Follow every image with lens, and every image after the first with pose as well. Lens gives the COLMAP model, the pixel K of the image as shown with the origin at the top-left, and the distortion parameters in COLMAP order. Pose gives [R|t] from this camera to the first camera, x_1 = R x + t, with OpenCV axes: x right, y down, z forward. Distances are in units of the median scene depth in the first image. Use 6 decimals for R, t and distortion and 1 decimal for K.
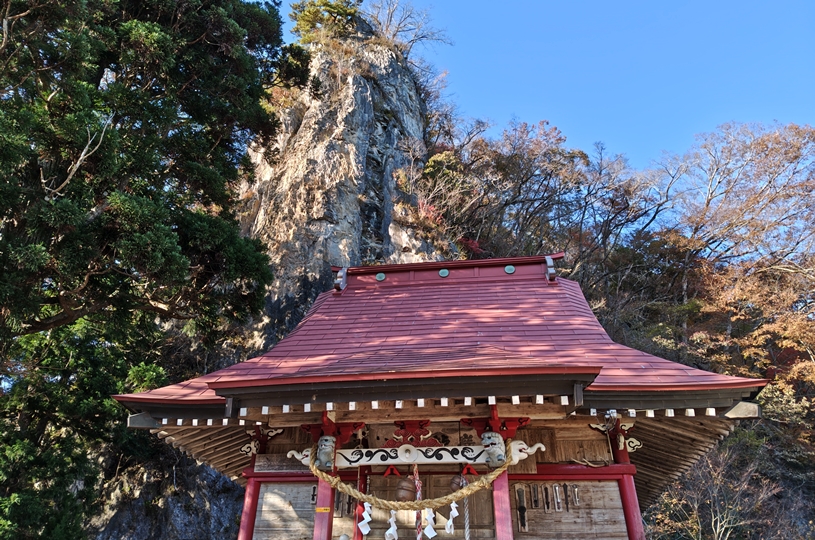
lens RADIAL K [[553.9, 0, 408.0], [0, 553.9, 239.4], [0, 0, 1]] dist [0.063326, -0.087603]
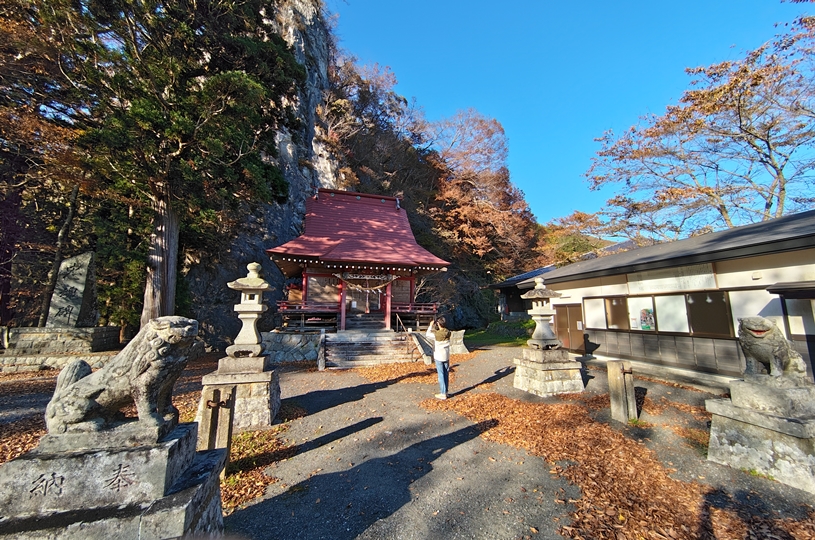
lens RADIAL K [[309.3, 0, 407.8], [0, 309.3, 264.3], [0, 0, 1]] dist [-0.001729, -0.000067]
pose [[0.901615, 0.053577, 0.429209, -0.154262], [-0.246371, 0.879211, 0.407786, -0.145406], [-0.355517, -0.473410, 0.805910, -0.175159]]
